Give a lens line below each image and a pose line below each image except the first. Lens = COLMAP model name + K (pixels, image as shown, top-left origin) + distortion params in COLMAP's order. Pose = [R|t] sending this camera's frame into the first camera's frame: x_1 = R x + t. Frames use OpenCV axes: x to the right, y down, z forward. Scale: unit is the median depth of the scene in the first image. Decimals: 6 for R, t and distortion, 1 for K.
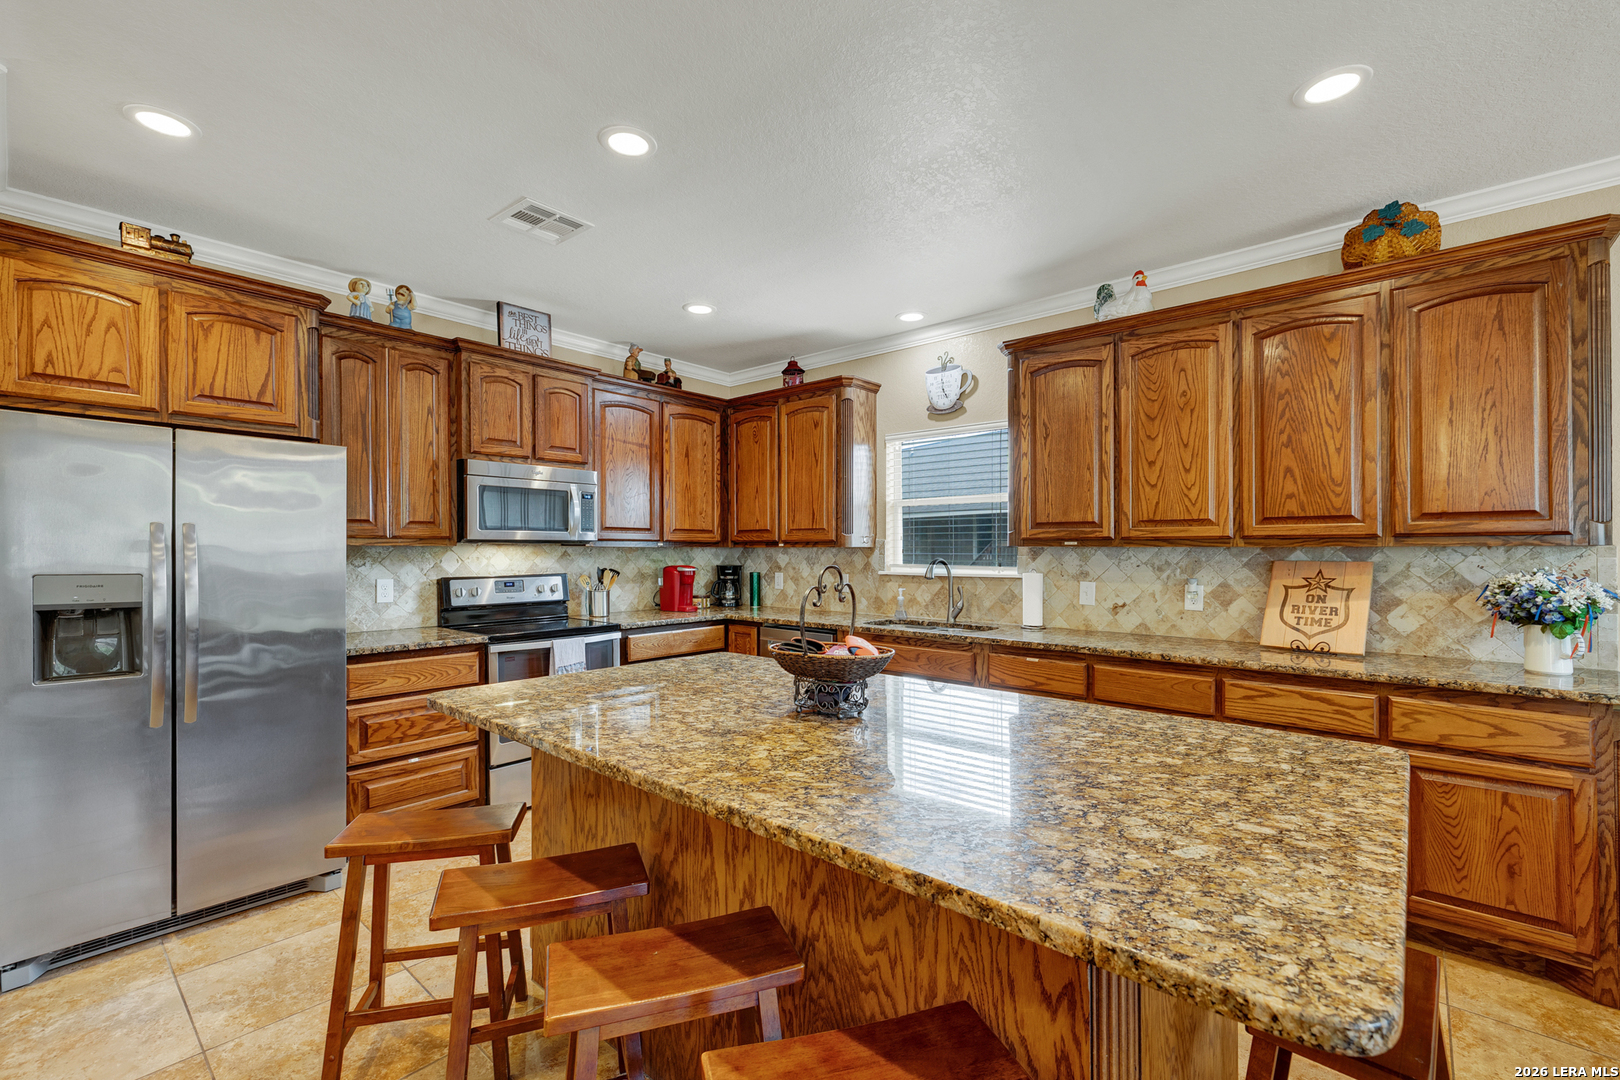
lens RADIAL K [[794.9, 0, 833.6], [0, 794.9, 558.4], [0, 0, 1]] dist [0.011608, 0.000267]
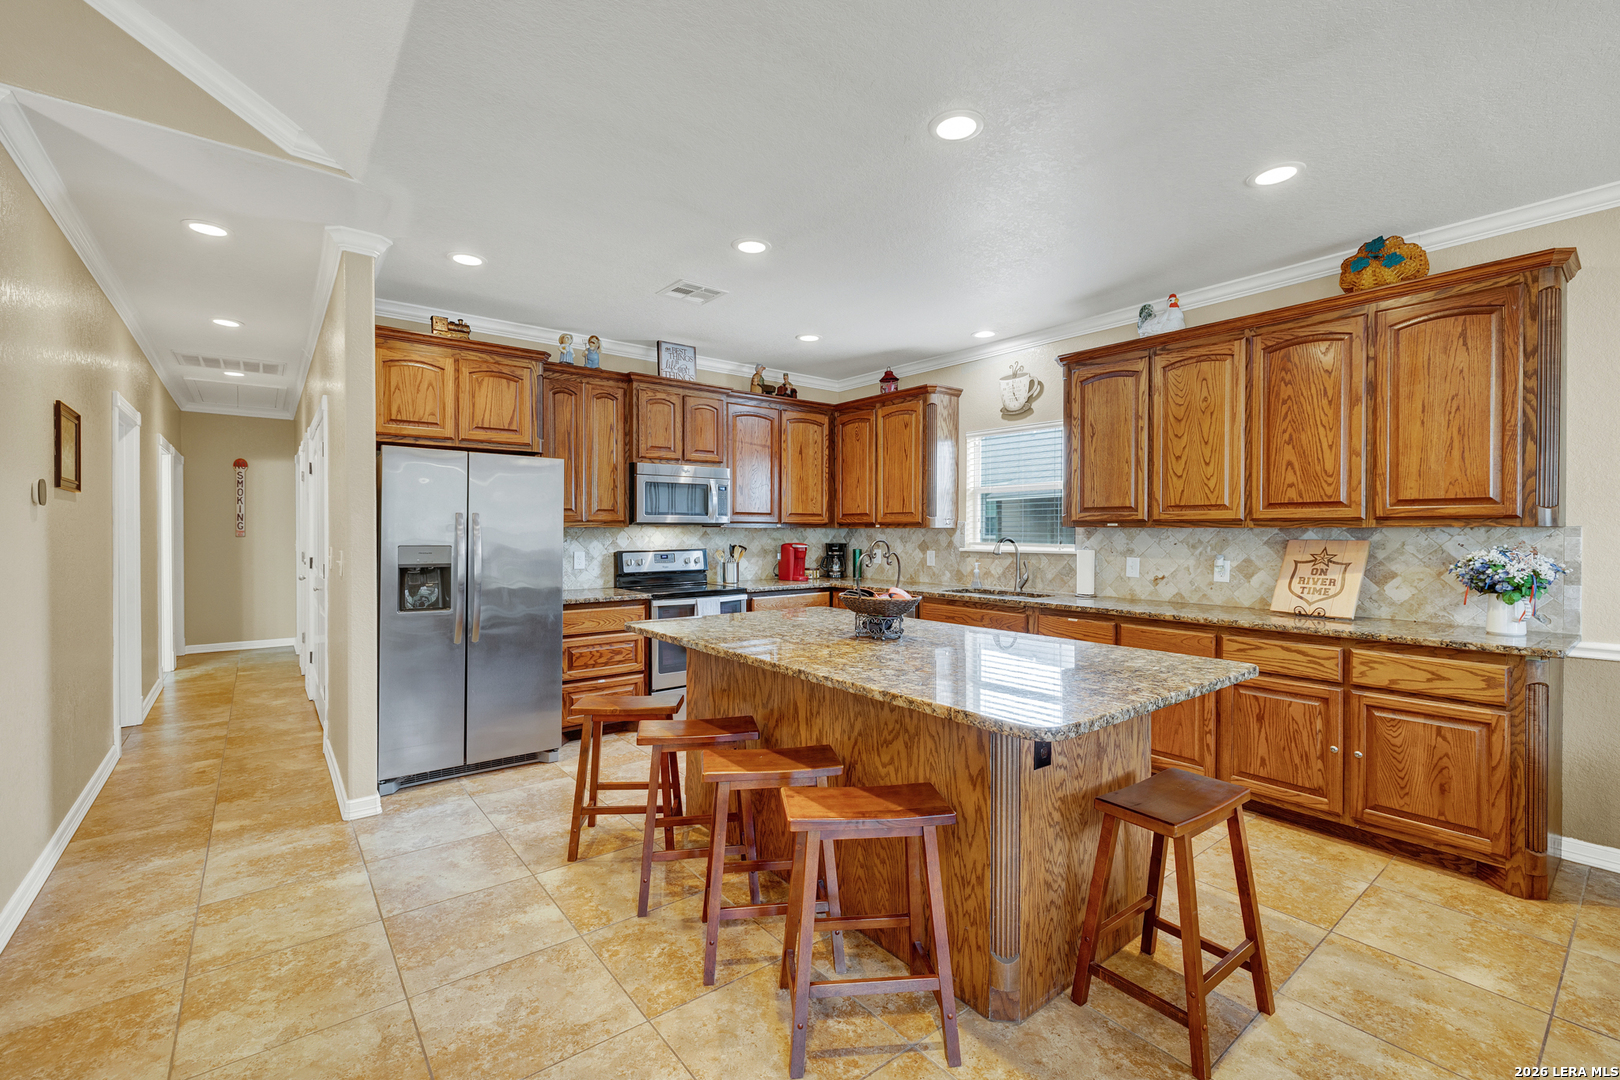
lens RADIAL K [[695.0, 0, 802.1], [0, 695.0, 538.6], [0, 0, 1]] dist [-0.045869, 0.017008]
pose [[0.983026, 0.002534, -0.183448, 0.035482], [-0.002346, 0.999996, 0.001244, 0.002017], [0.183451, -0.000792, 0.983029, -0.119769]]
